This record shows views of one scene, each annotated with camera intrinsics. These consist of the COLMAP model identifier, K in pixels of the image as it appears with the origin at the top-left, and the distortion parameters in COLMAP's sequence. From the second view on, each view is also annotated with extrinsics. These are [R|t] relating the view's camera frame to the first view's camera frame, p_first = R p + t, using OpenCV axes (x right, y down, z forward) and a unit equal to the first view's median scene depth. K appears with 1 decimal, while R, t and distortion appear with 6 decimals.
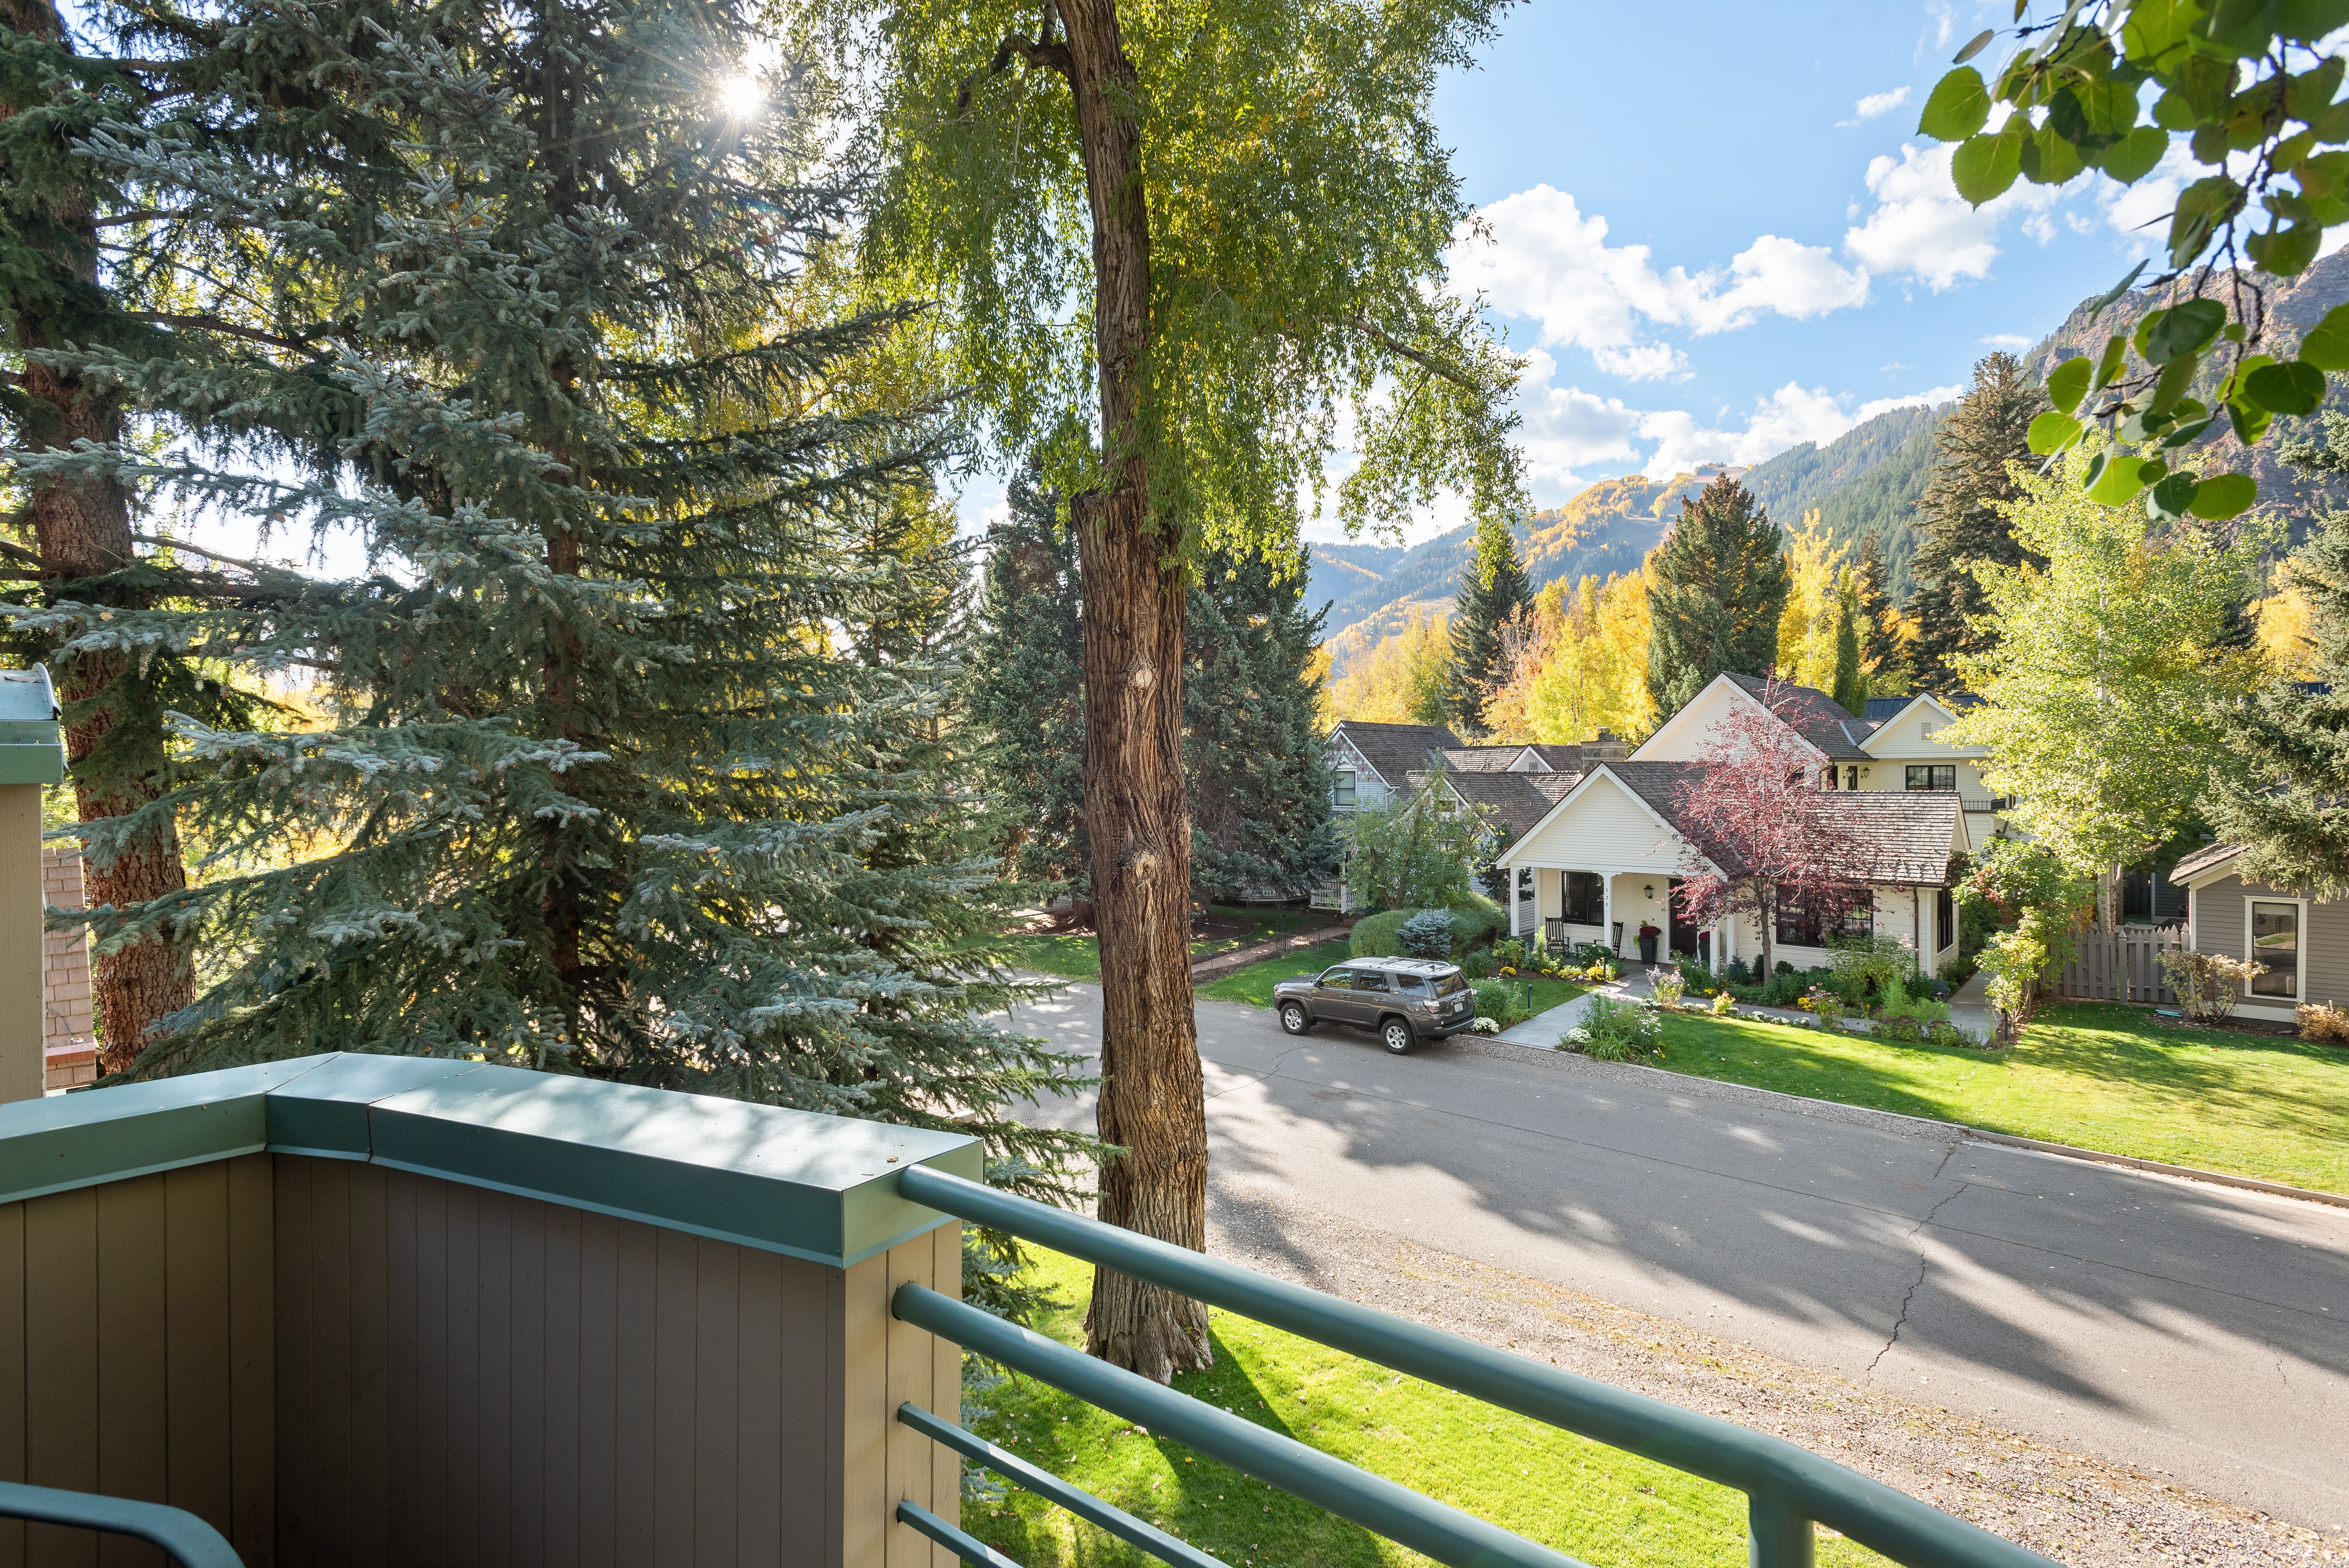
lens RADIAL K [[1098.5, 0, 1174.5], [0, 1098.5, 784.0], [0, 0, 1]] dist [0.026312, -0.010797]
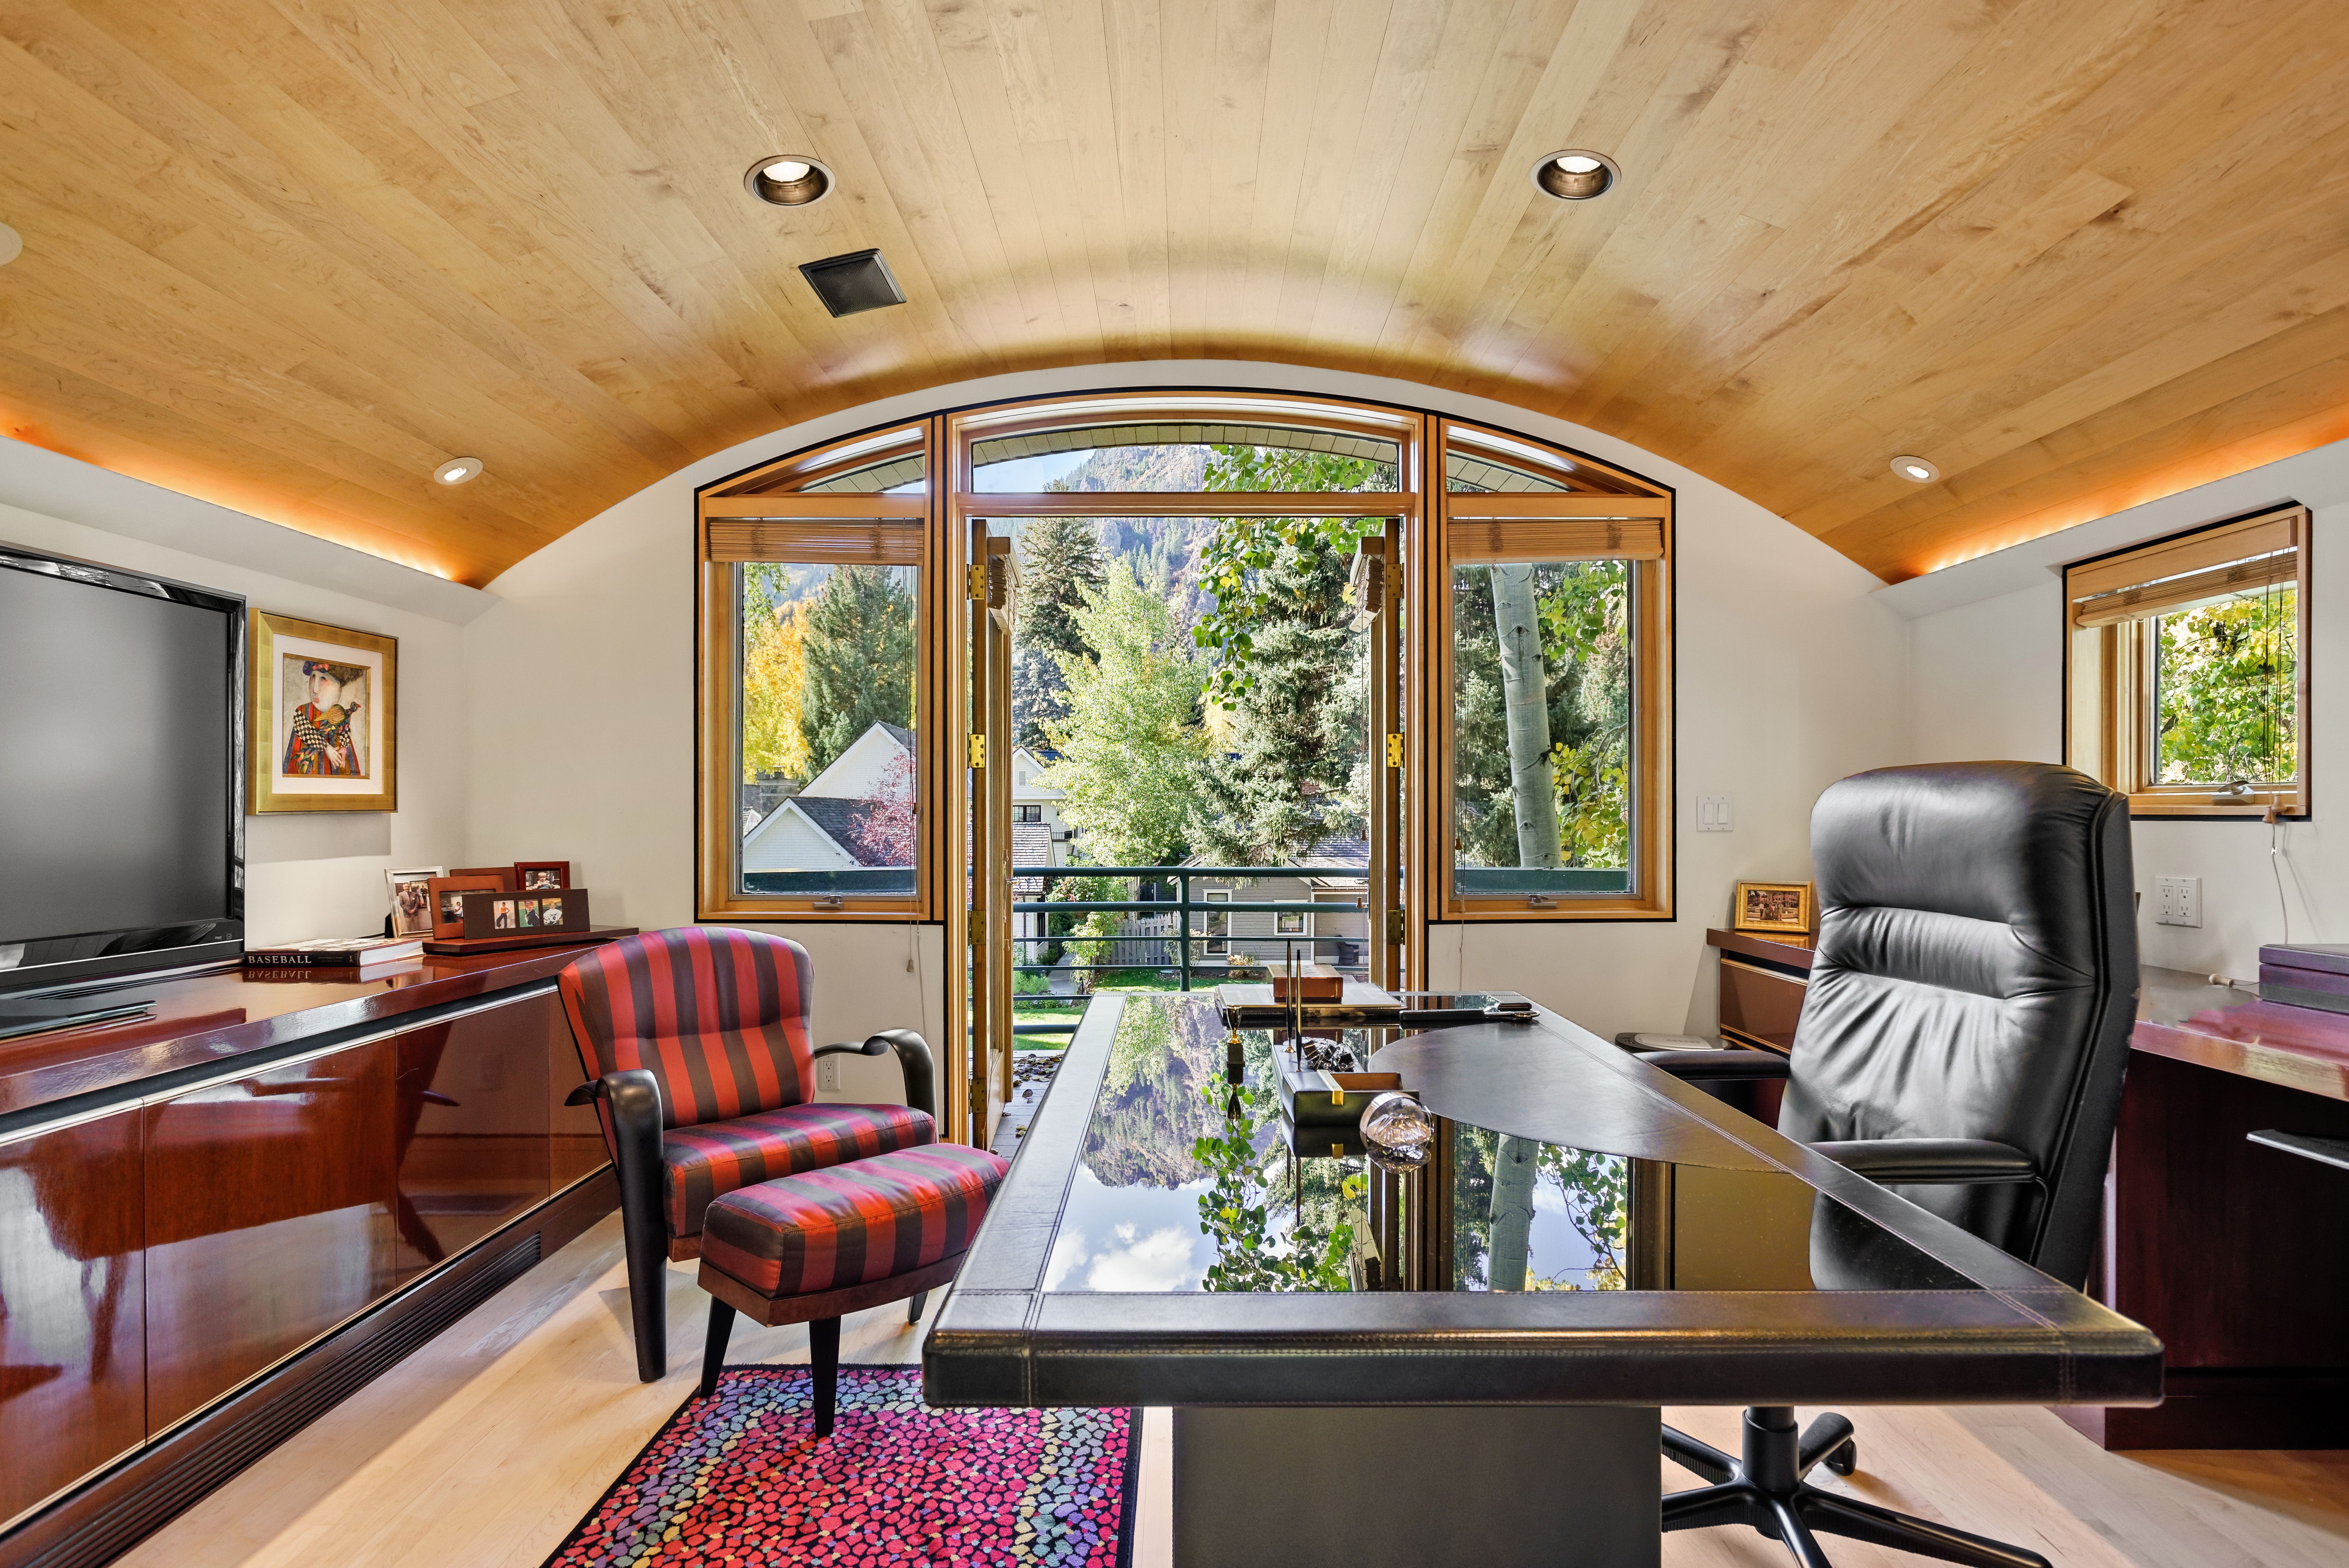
lens RADIAL K [[1166.8, 0, 1177.9], [0, 1166.8, 821.7], [0, 0, 1]] dist [-0.000380, -0.000037]
pose [[0.732165, 0.001815, 0.681125, -0.122938], [0.002803, 0.999980, -0.005678, 0.012479], [-0.681122, 0.006067, 0.732145, -0.116942]]
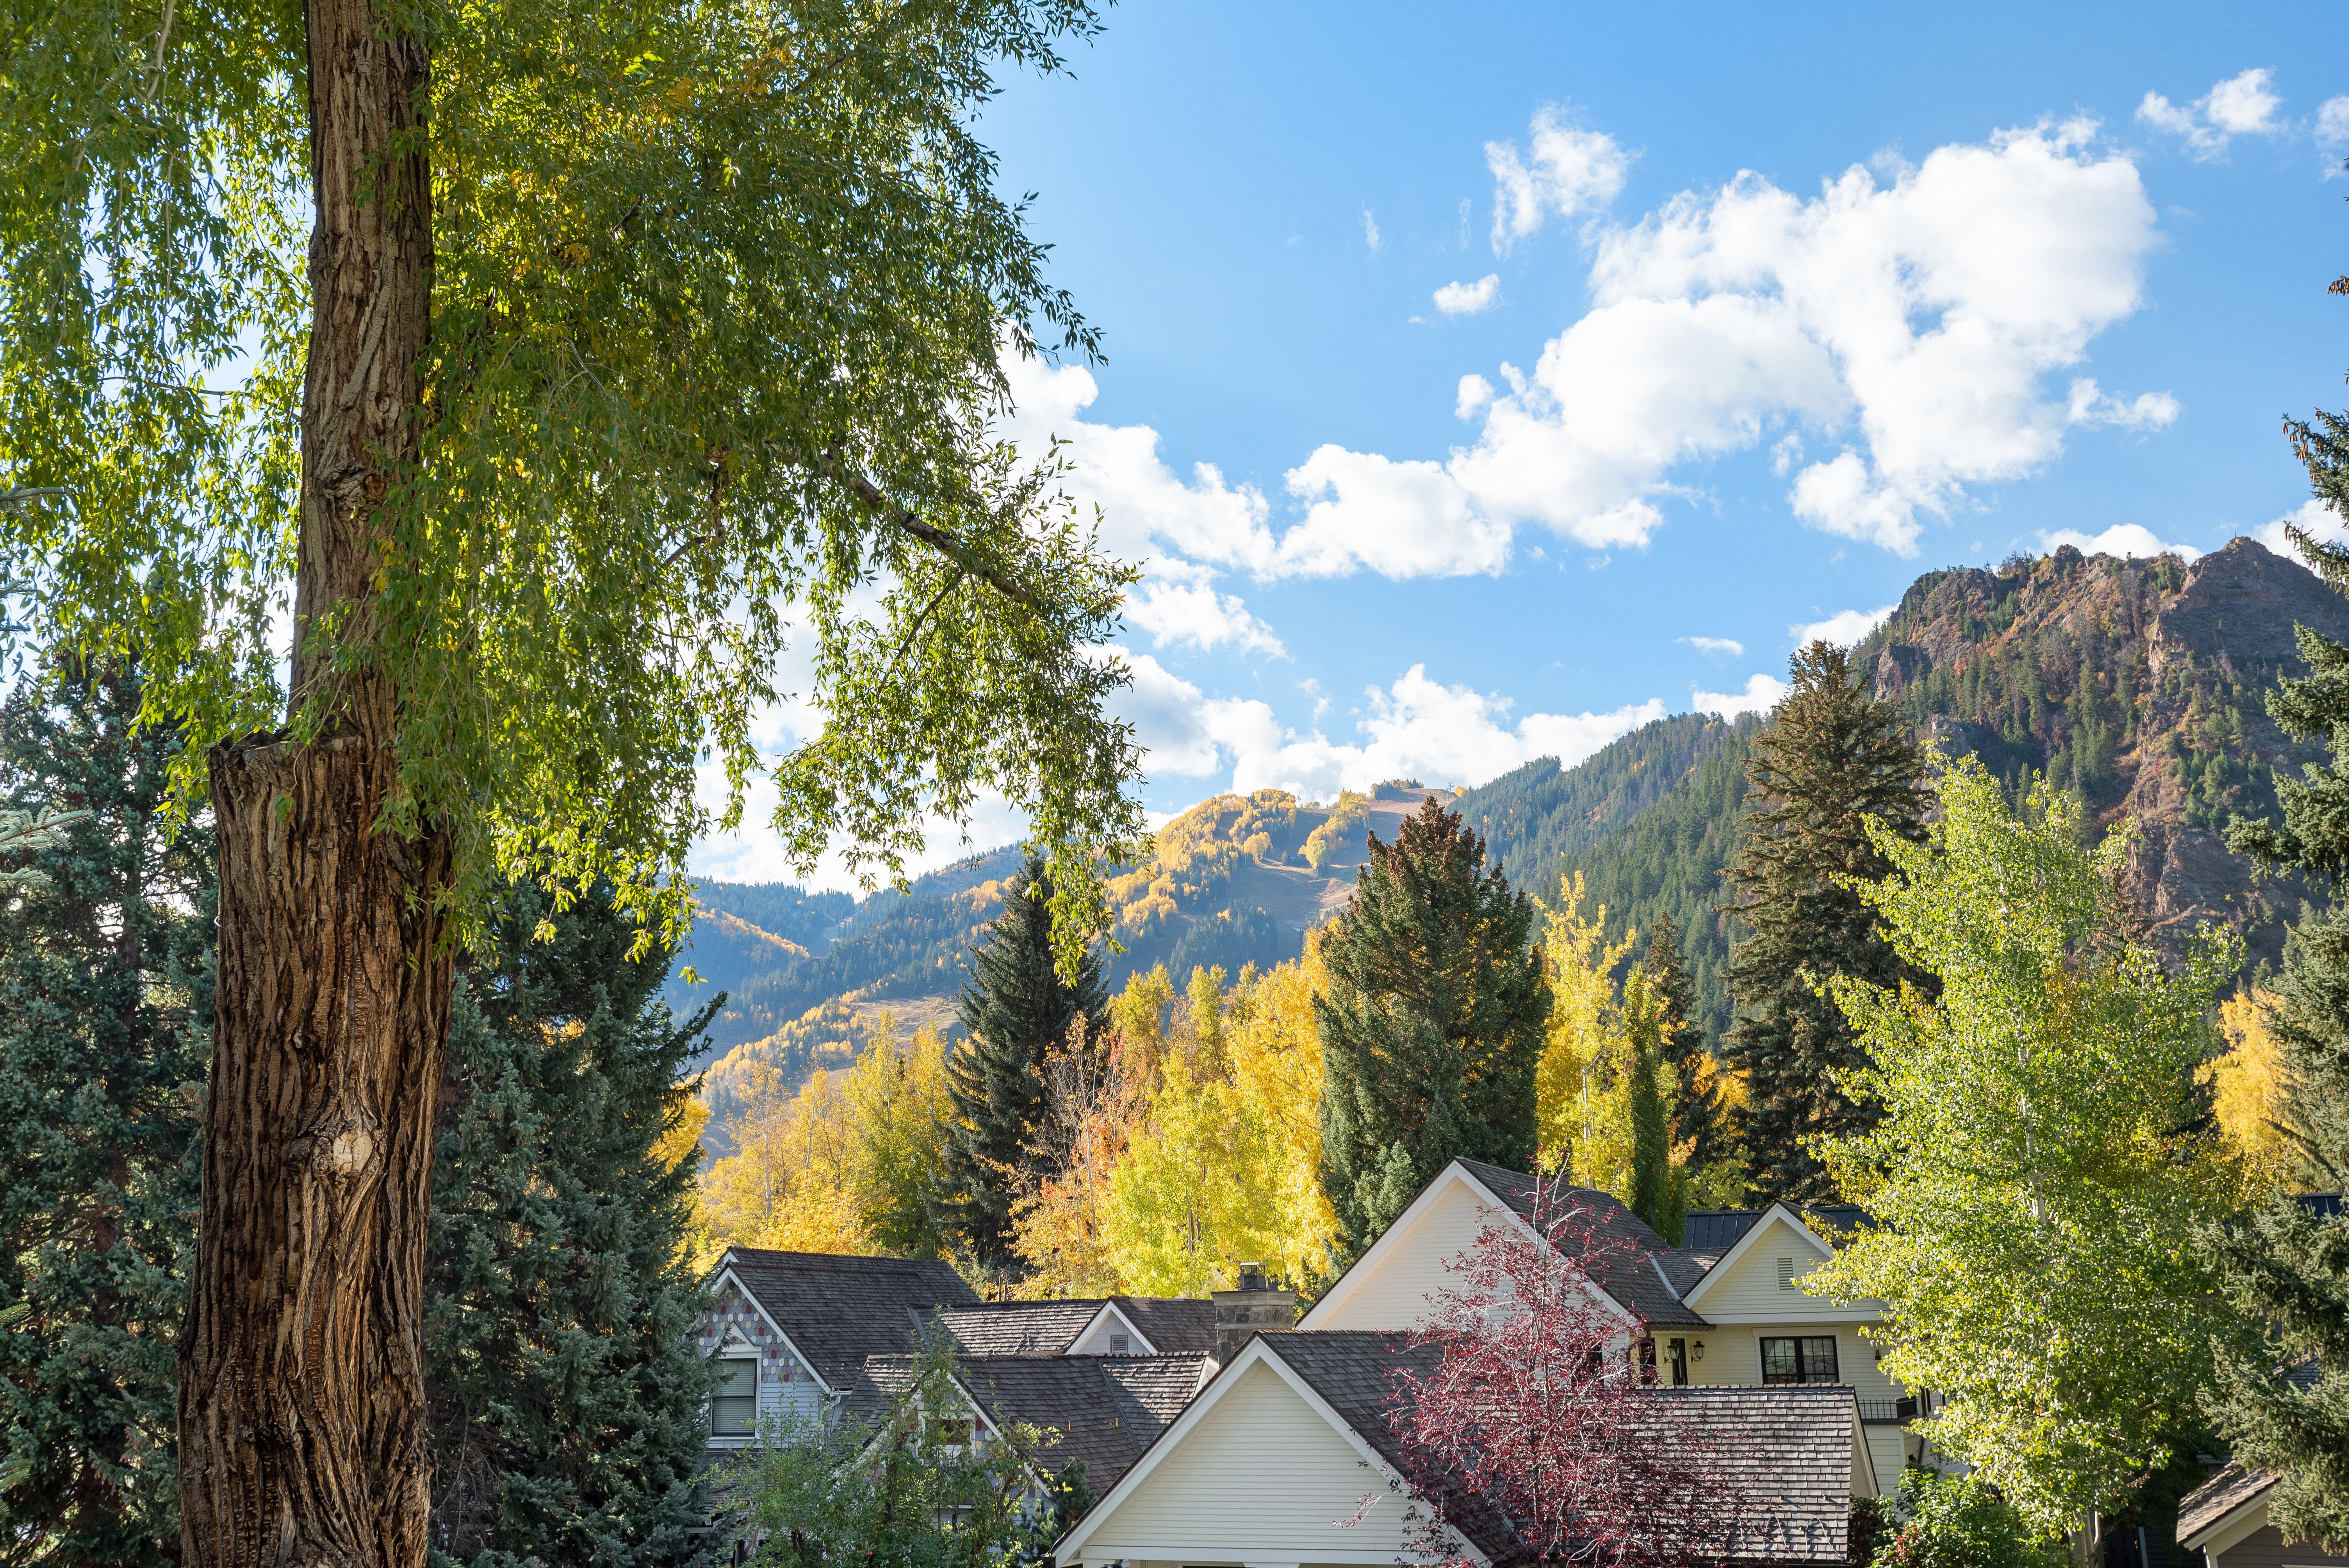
lens RADIAL K [[2264.0, 0, 1177.0], [0, 2264.0, 794.6], [0, 0, 1]] dist [0.068093, -0.123895]
pose [[0.939747, 0.071000, 0.334417, -0.013050], [0.015311, 0.968475, -0.248641, -0.000770], [-0.341528, 0.238780, 0.909034, 0.006834]]
